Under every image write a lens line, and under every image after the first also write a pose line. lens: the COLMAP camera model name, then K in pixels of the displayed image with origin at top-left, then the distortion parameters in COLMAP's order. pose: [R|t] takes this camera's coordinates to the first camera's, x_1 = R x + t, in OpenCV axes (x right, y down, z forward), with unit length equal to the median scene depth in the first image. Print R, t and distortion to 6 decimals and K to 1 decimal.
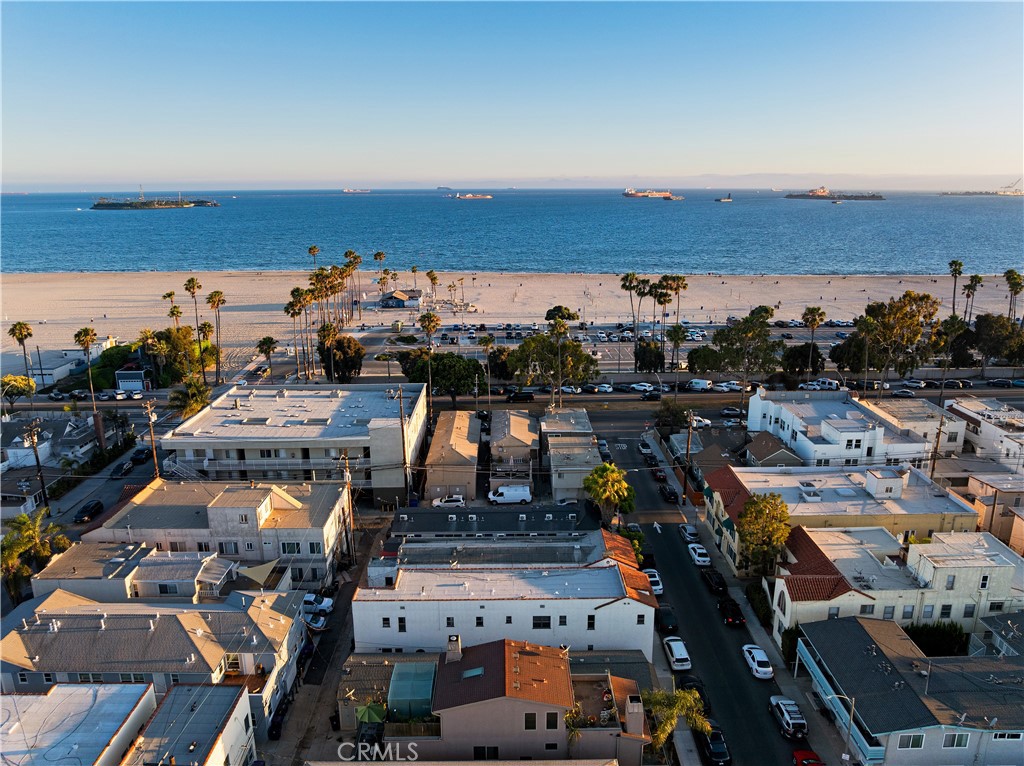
lens RADIAL K [[716.0, 0, 520.1], [0, 716.0, 382.7], [0, 0, 1]] dist [-0.048092, 0.016067]
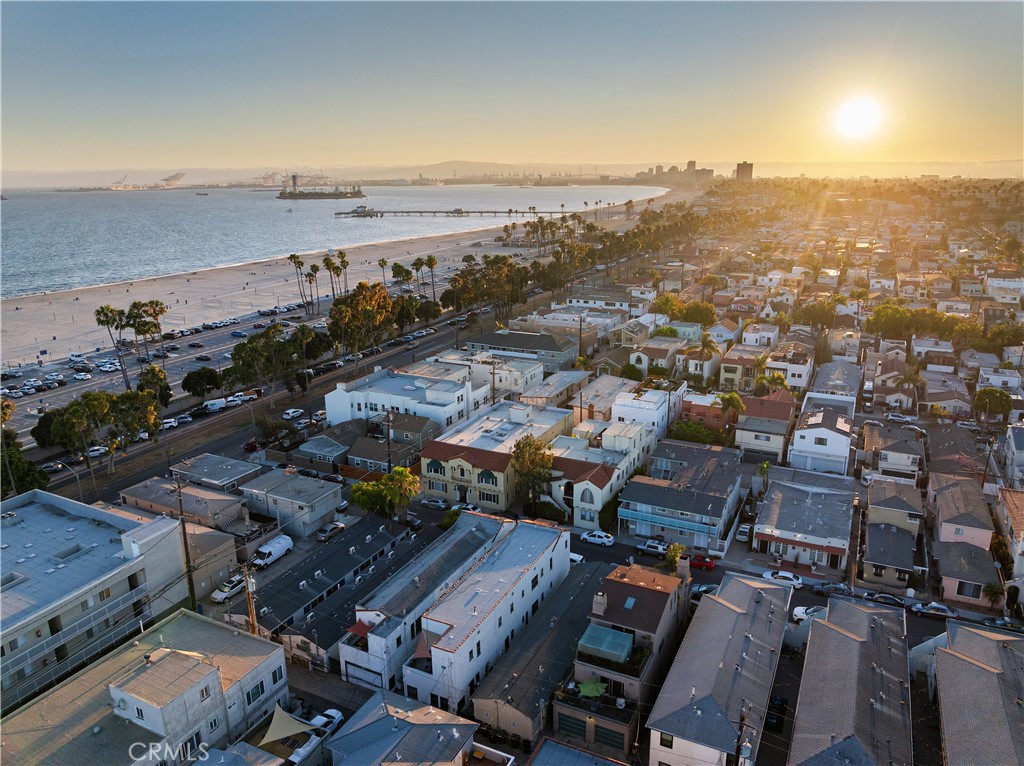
lens RADIAL K [[716.0, 0, 516.5], [0, 716.0, 380.9], [0, 0, 1]] dist [-0.048092, 0.016067]
pose [[0.458854, -0.242560, 0.854762, -0.383096], [0.240234, 0.960053, 0.143476, -0.069906], [-0.855418, 0.139508, 0.498796, 0.156814]]
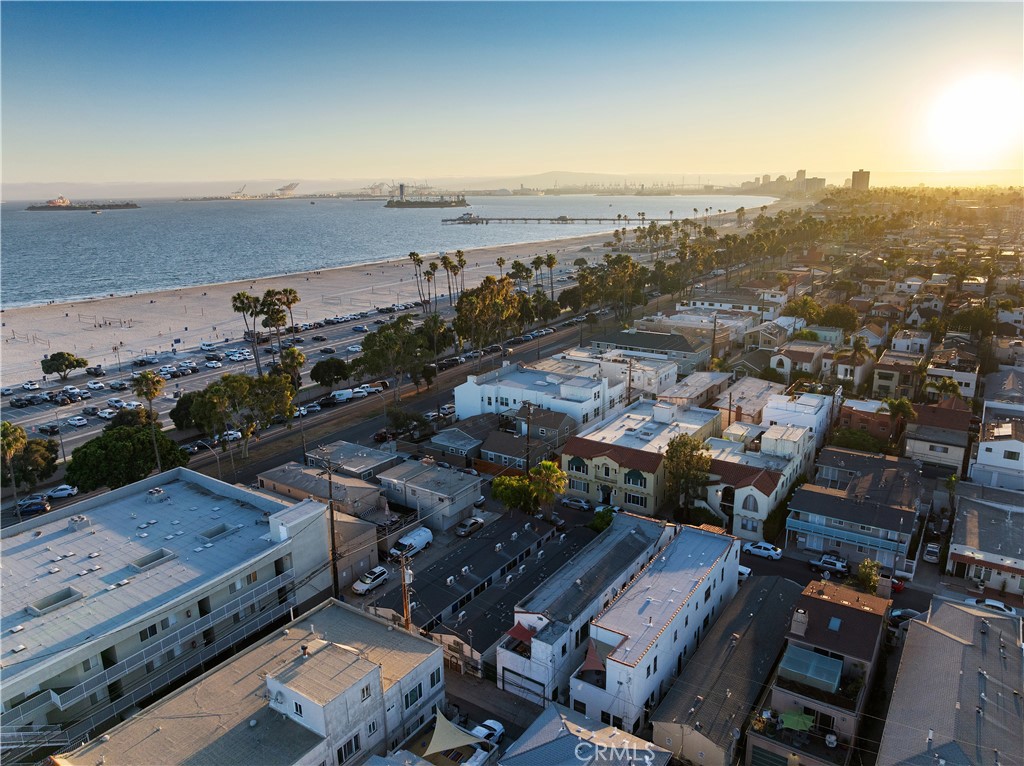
lens RADIAL K [[716.0, 0, 519.9], [0, 716.0, 381.3], [0, 0, 1]] dist [-0.048092, 0.016067]
pose [[0.571019, -0.215157, 0.792240, -0.375636], [0.224844, 0.969132, 0.101138, -0.060281], [-0.789546, 0.120379, 0.601770, 0.223078]]
